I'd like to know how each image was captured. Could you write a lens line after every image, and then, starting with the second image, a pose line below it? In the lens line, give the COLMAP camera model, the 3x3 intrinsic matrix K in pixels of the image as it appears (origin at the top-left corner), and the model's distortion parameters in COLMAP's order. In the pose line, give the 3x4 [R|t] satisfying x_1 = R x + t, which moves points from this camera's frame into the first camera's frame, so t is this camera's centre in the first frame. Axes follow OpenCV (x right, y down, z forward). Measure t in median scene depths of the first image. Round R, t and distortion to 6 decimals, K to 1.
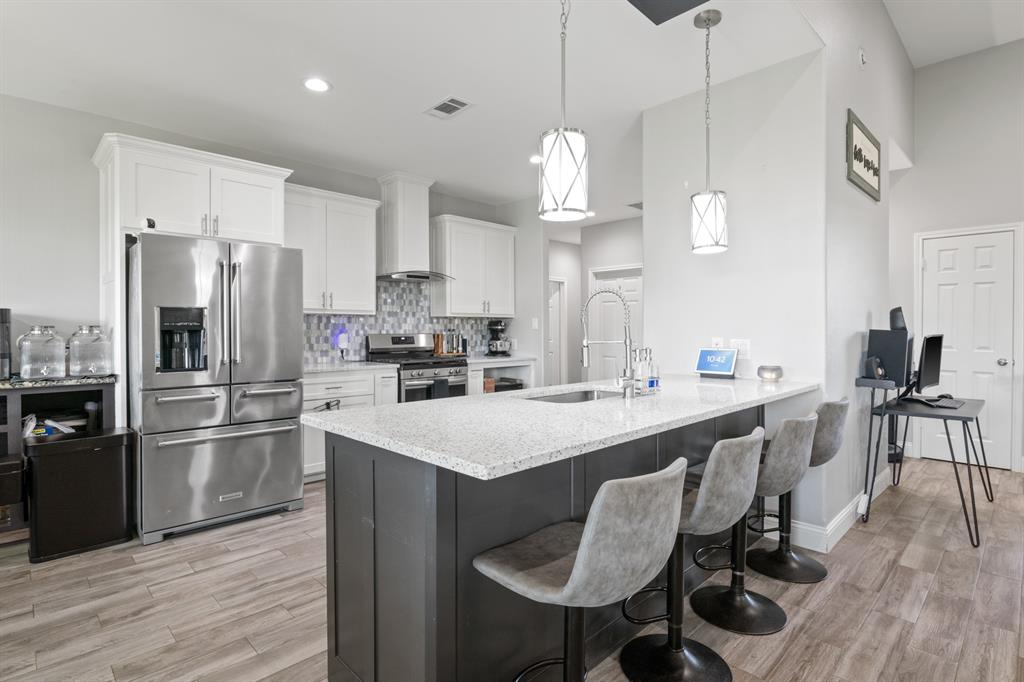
lens RADIAL K [[516.9, 0, 517.1], [0, 516.9, 334.8], [0, 0, 1]] dist [-0.001754, 0.000163]
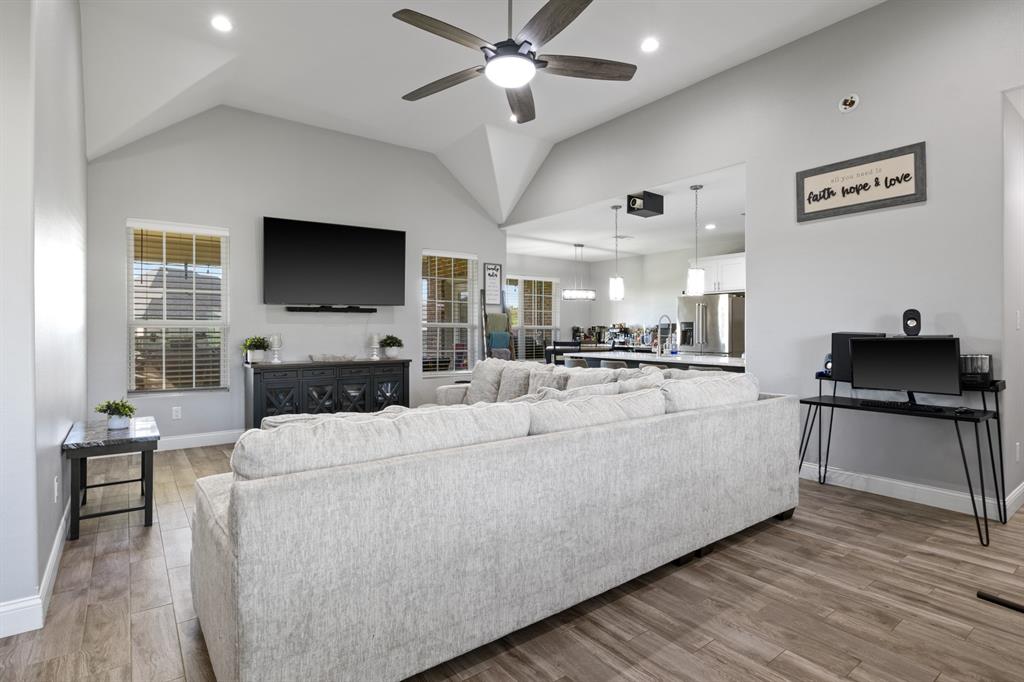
lens RADIAL K [[516.9, 0, 512.3], [0, 516.9, 333.7], [0, 0, 1]] dist [-0.001754, 0.000163]
pose [[-0.128785, 0.009348, -0.991628, 1.251577], [-0.010244, 0.999890, 0.010756, -0.006603], [0.991620, 0.011543, -0.128675, 0.250628]]
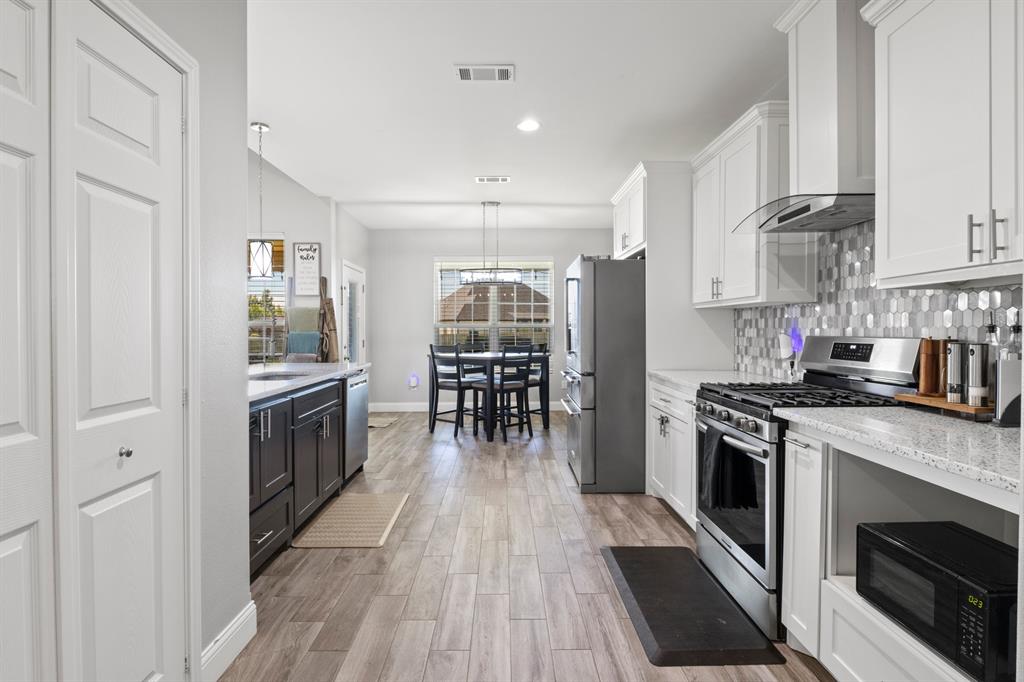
lens RADIAL K [[516.9, 0, 508.1], [0, 516.9, 338.5], [0, 0, 1]] dist [-0.001754, 0.000163]
pose [[-0.701185, 0.014942, -0.712823, 0.308900], [-0.004245, 0.999675, 0.025132, -0.010430], [0.712967, 0.020648, -0.700894, 1.100806]]
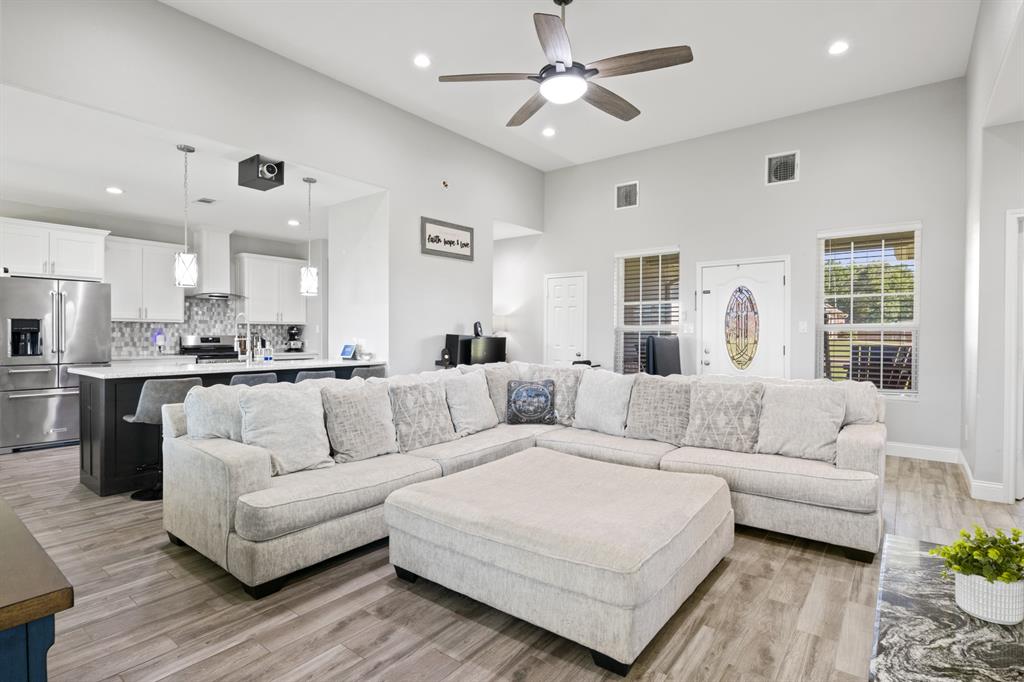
lens RADIAL K [[516.9, 0, 516.4], [0, 516.9, 338.4], [0, 0, 1]] dist [-0.001754, 0.000163]
pose [[0.992028, 0.004392, 0.125938, 0.443370], [-0.004239, 0.999990, -0.001483, 0.004452], [-0.125943, 0.000938, 0.992037, -0.535282]]
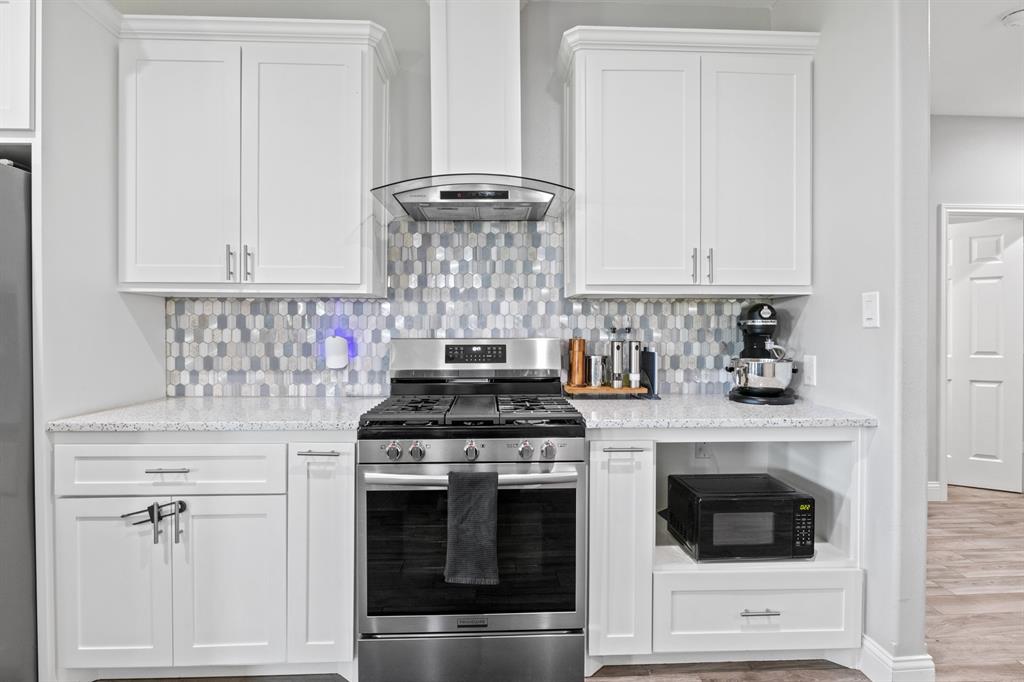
lens RADIAL K [[516.9, 0, 511.4], [0, 516.9, 338.2], [0, 0, 1]] dist [-0.001754, 0.000163]
pose [[0.736321, 0.012195, -0.676522, 0.094027], [-0.006873, 0.999921, 0.010543, -0.006729], [0.676597, -0.003113, 0.736347, 0.700212]]
